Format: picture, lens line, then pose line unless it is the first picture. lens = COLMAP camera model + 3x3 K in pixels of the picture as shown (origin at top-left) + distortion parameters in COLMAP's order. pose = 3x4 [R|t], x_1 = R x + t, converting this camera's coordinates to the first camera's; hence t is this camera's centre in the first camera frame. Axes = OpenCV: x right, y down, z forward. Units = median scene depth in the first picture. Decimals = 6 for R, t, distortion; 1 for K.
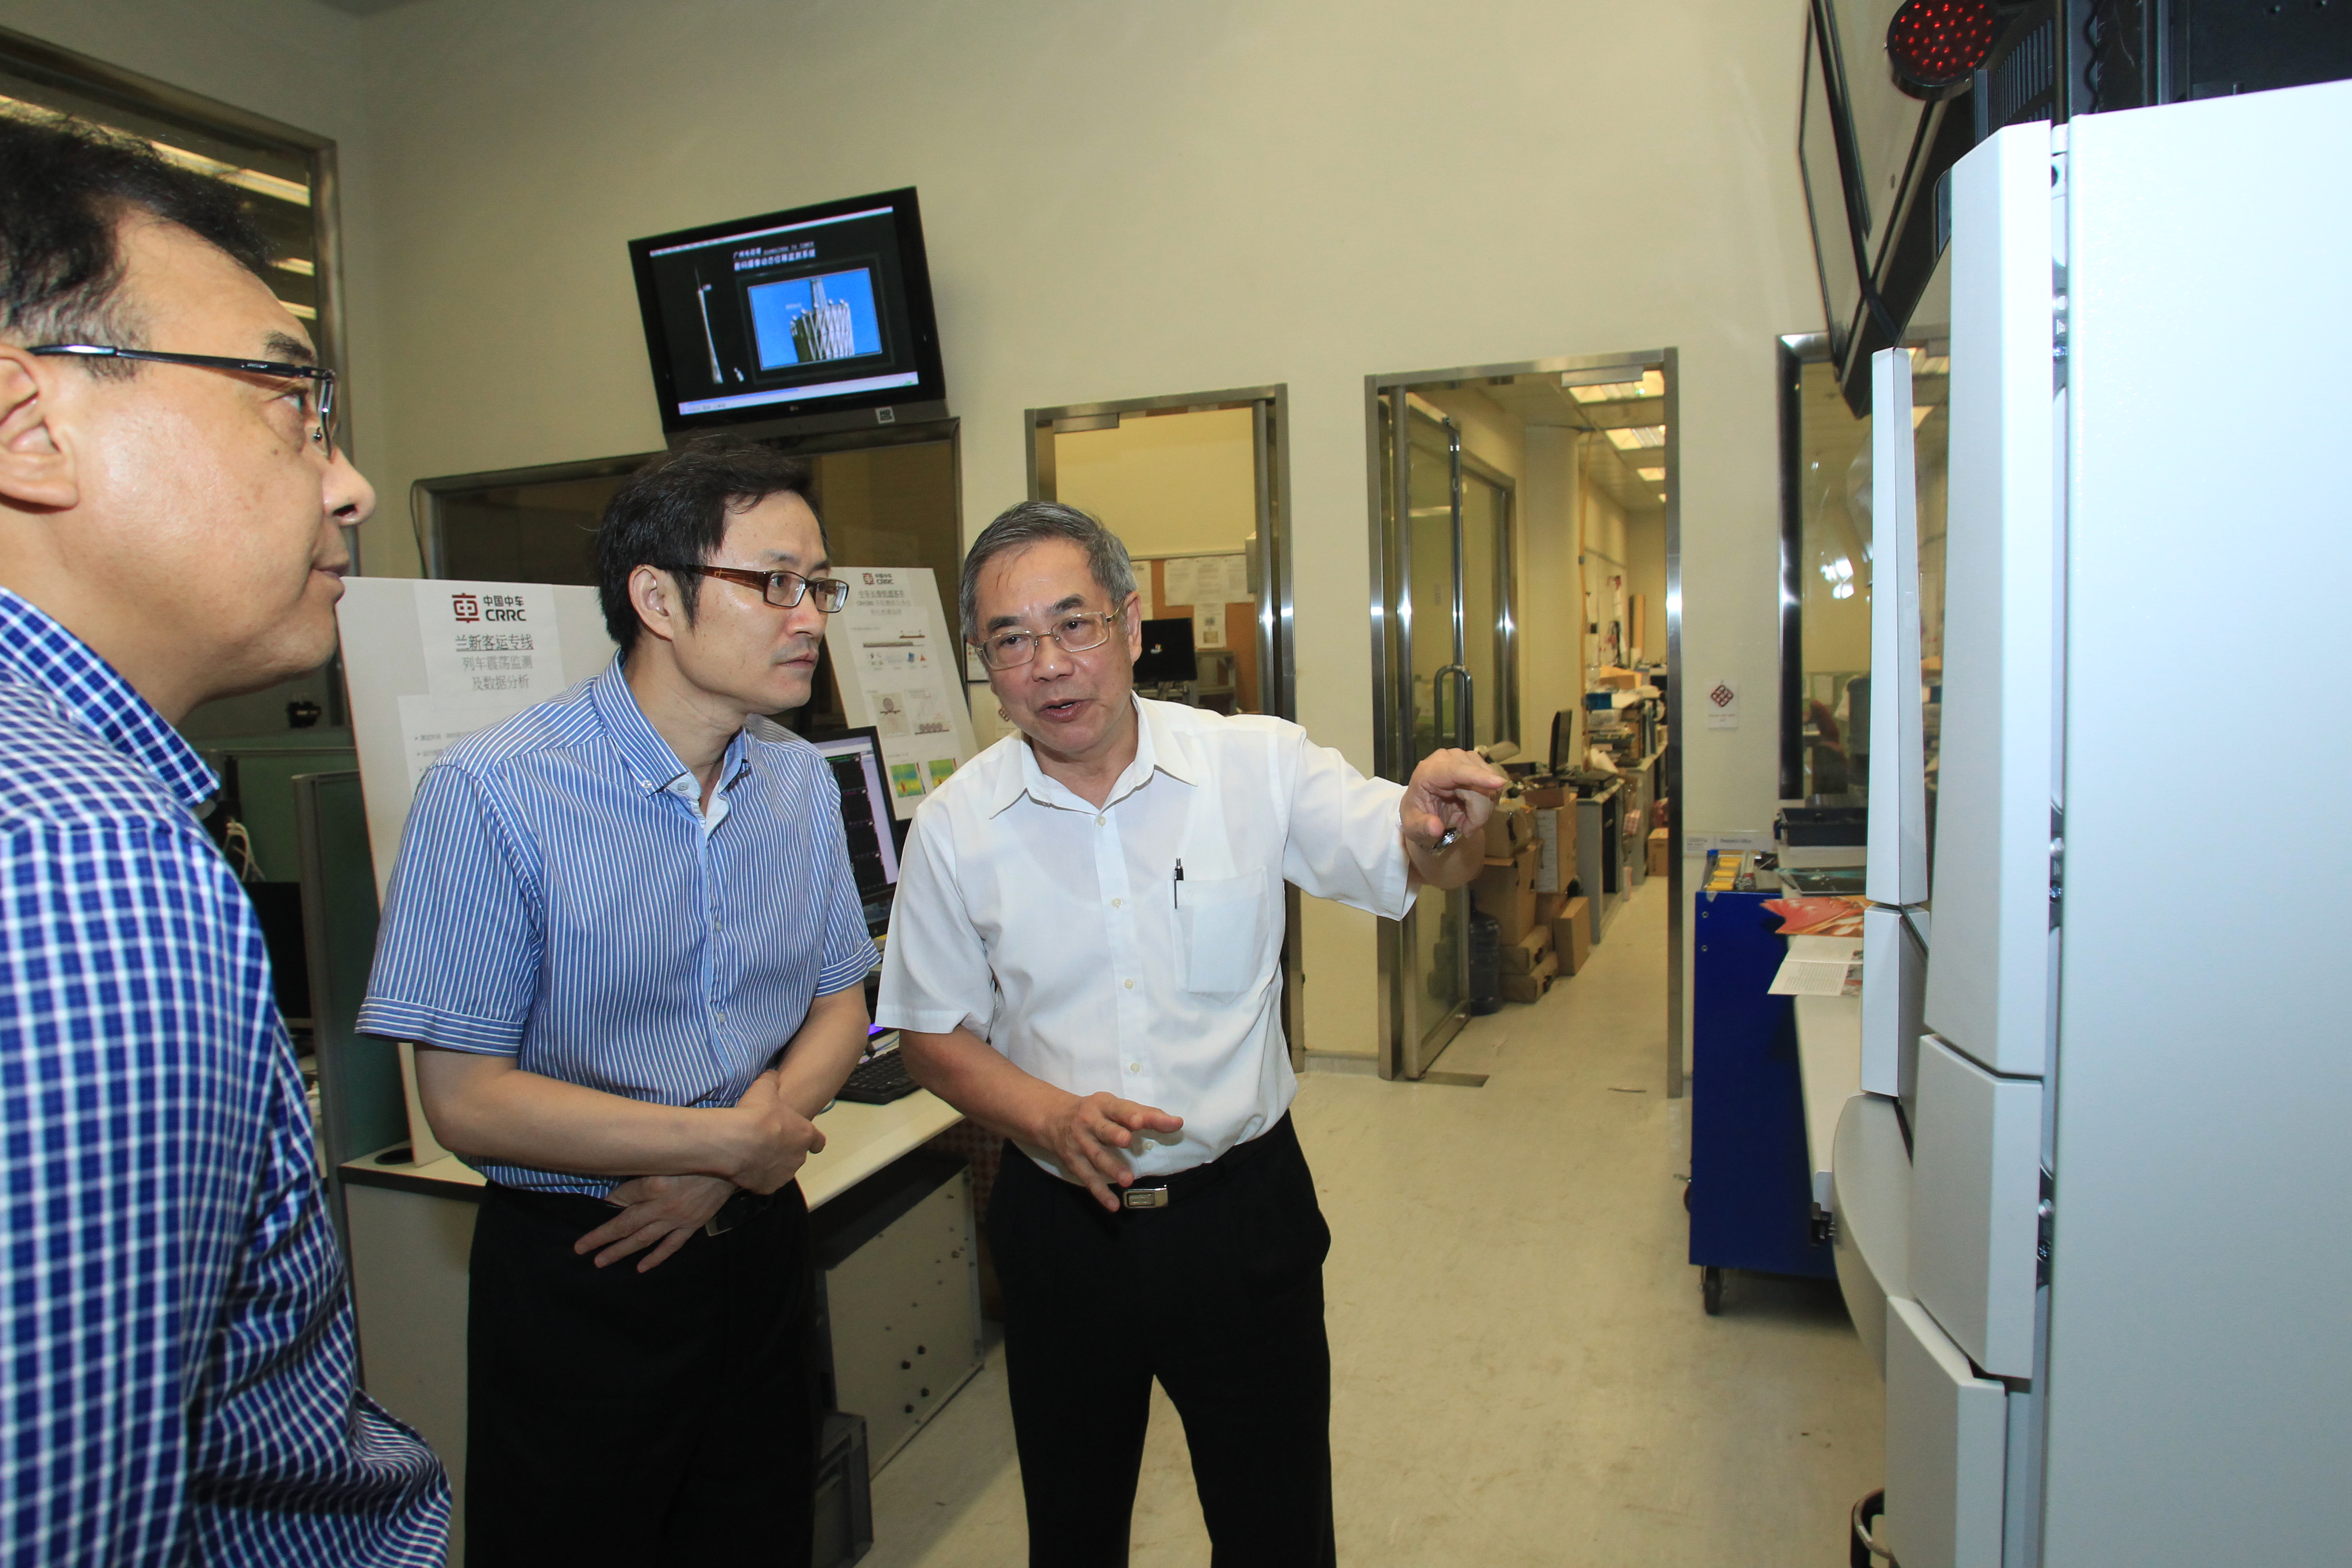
lens RADIAL K [[1453.7, 0, 1147.9], [0, 1453.7, 801.8], [0, 0, 1]] dist [-0.034018, -0.001713]
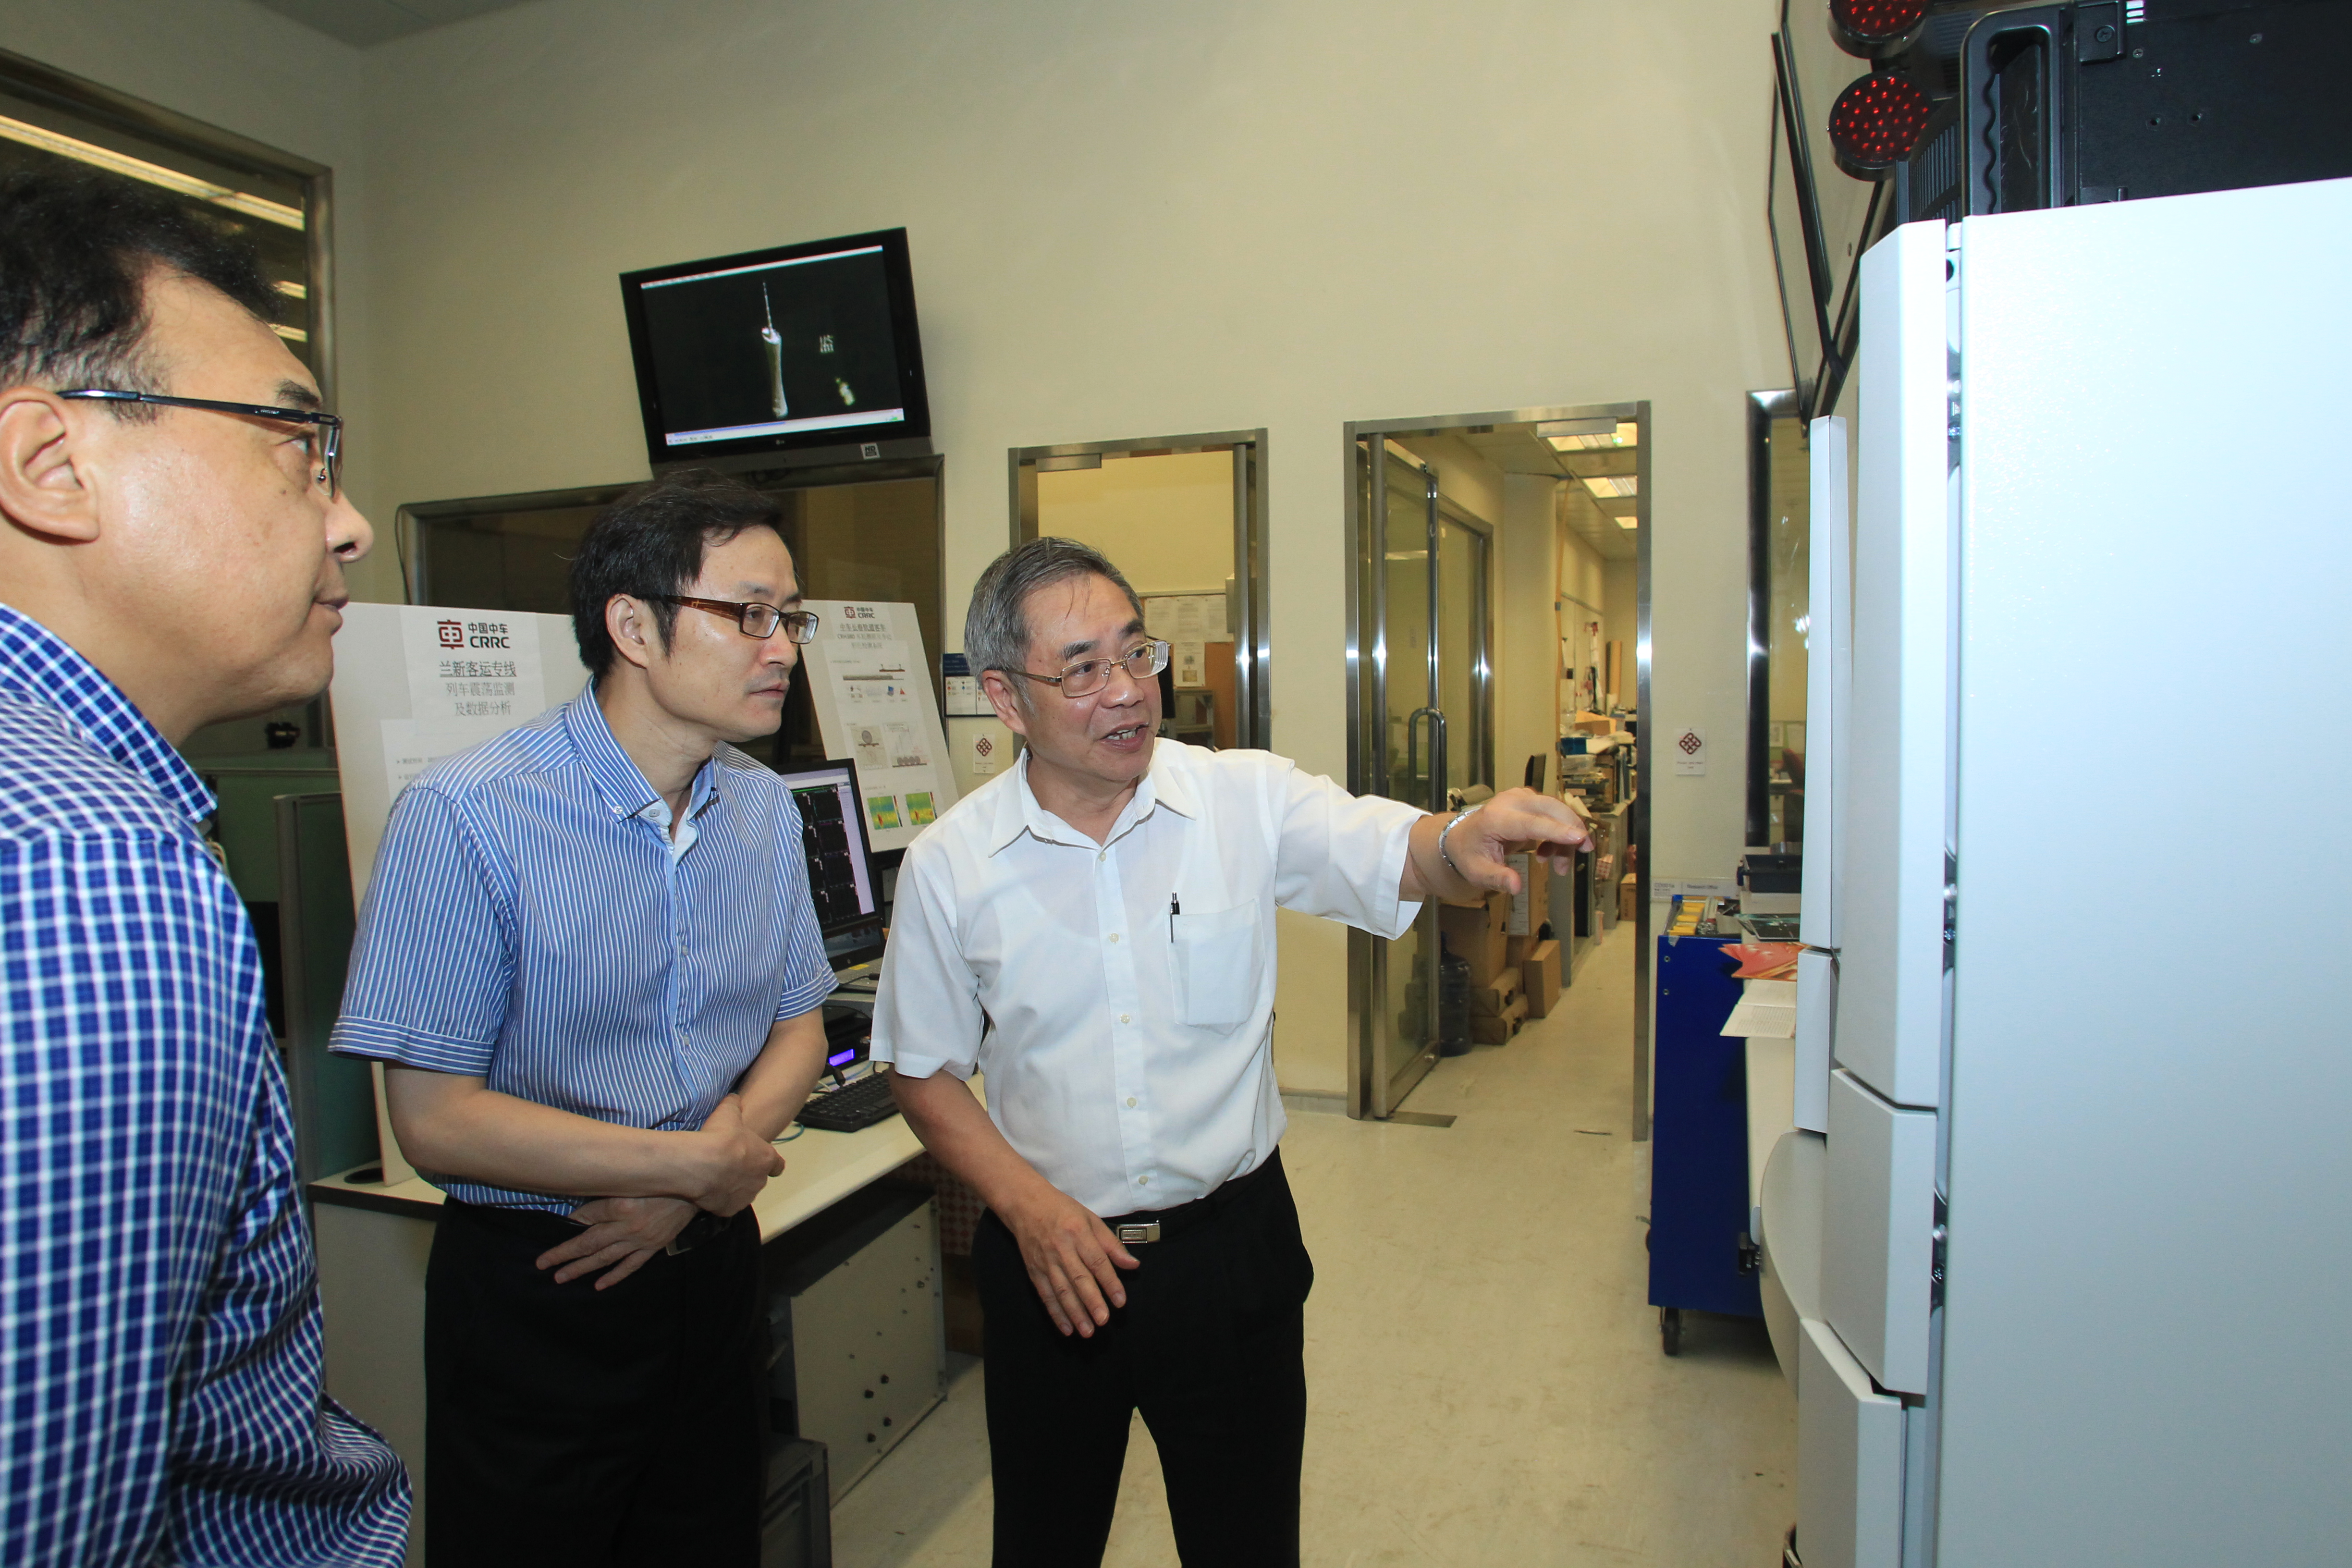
lens RADIAL K [[1504.7, 0, 1176.0], [0, 1504.7, 784.0], [0, 0, 1]] dist [-0.070359, 0.039197]
pose [[0.999628, 0.018268, 0.020265, 0.038761], [-0.017484, 0.999117, -0.038205, 0.004444], [-0.020945, 0.037836, 0.999064, -0.103429]]
